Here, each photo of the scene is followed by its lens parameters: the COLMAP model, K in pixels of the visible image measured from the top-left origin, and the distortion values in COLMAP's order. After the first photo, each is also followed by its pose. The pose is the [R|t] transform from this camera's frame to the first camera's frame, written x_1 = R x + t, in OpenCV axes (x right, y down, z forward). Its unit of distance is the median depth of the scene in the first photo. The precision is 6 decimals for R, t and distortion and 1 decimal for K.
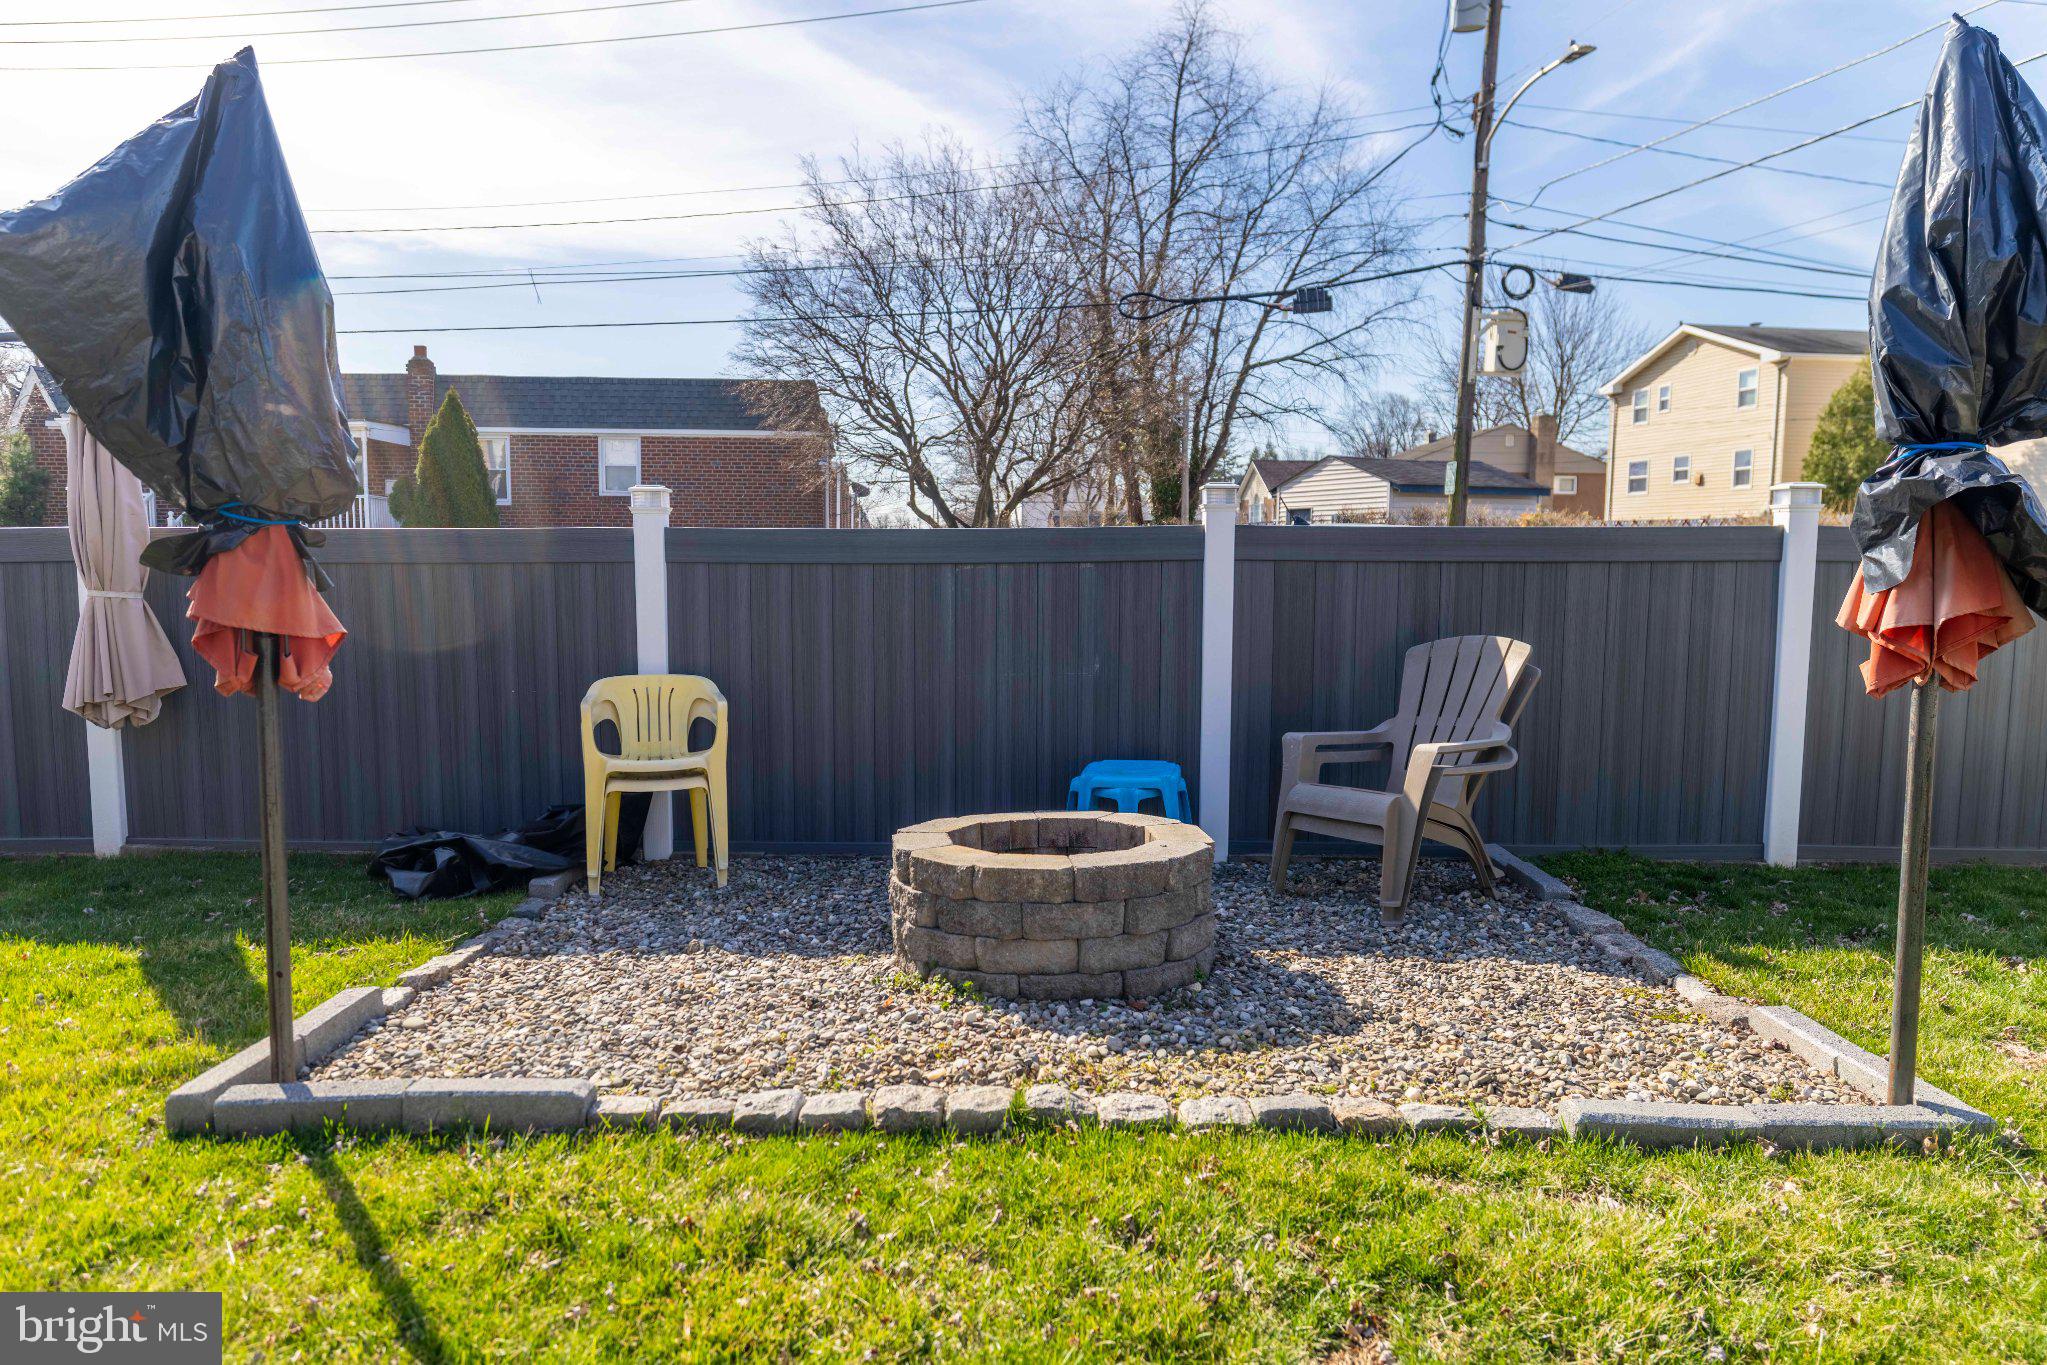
lens RADIAL K [[1313.2, 0, 1023.5], [0, 1313.2, 682.5], [0, 0, 1]] dist [-0.000608, -0.002459]
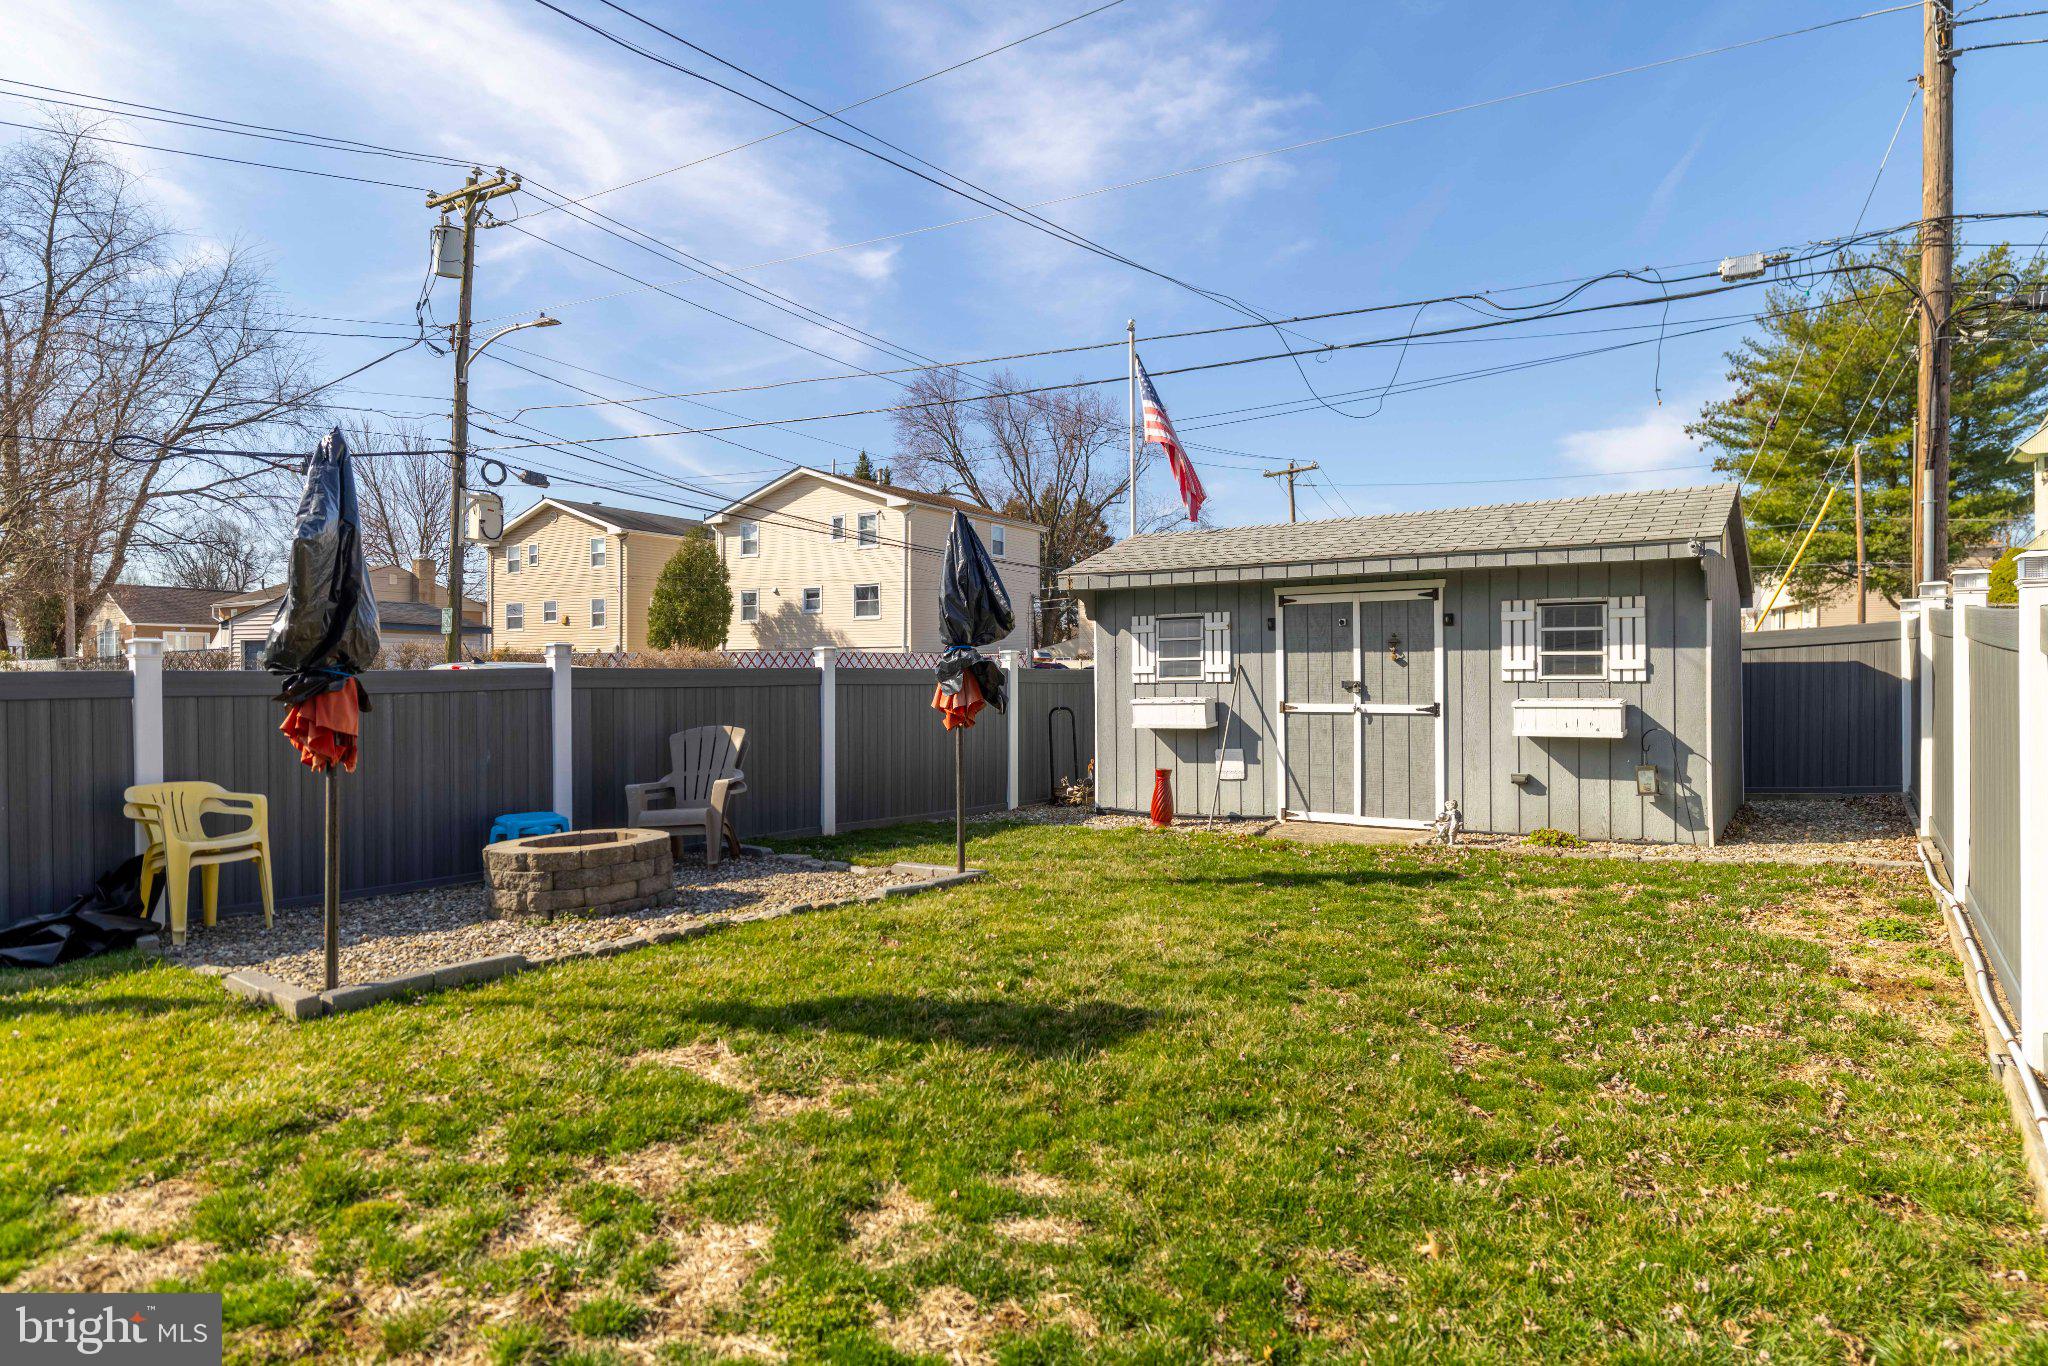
lens RADIAL K [[1162.1, 0, 1024.0], [0, 1162.1, 683.0], [0, 0, 1]] dist [-0.000927, -0.000727]
pose [[0.635679, -0.012106, 0.771858, -0.179697], [0.084219, 0.994996, -0.053754, 0.008388], [-0.767345, 0.099175, 0.633518, -0.112260]]
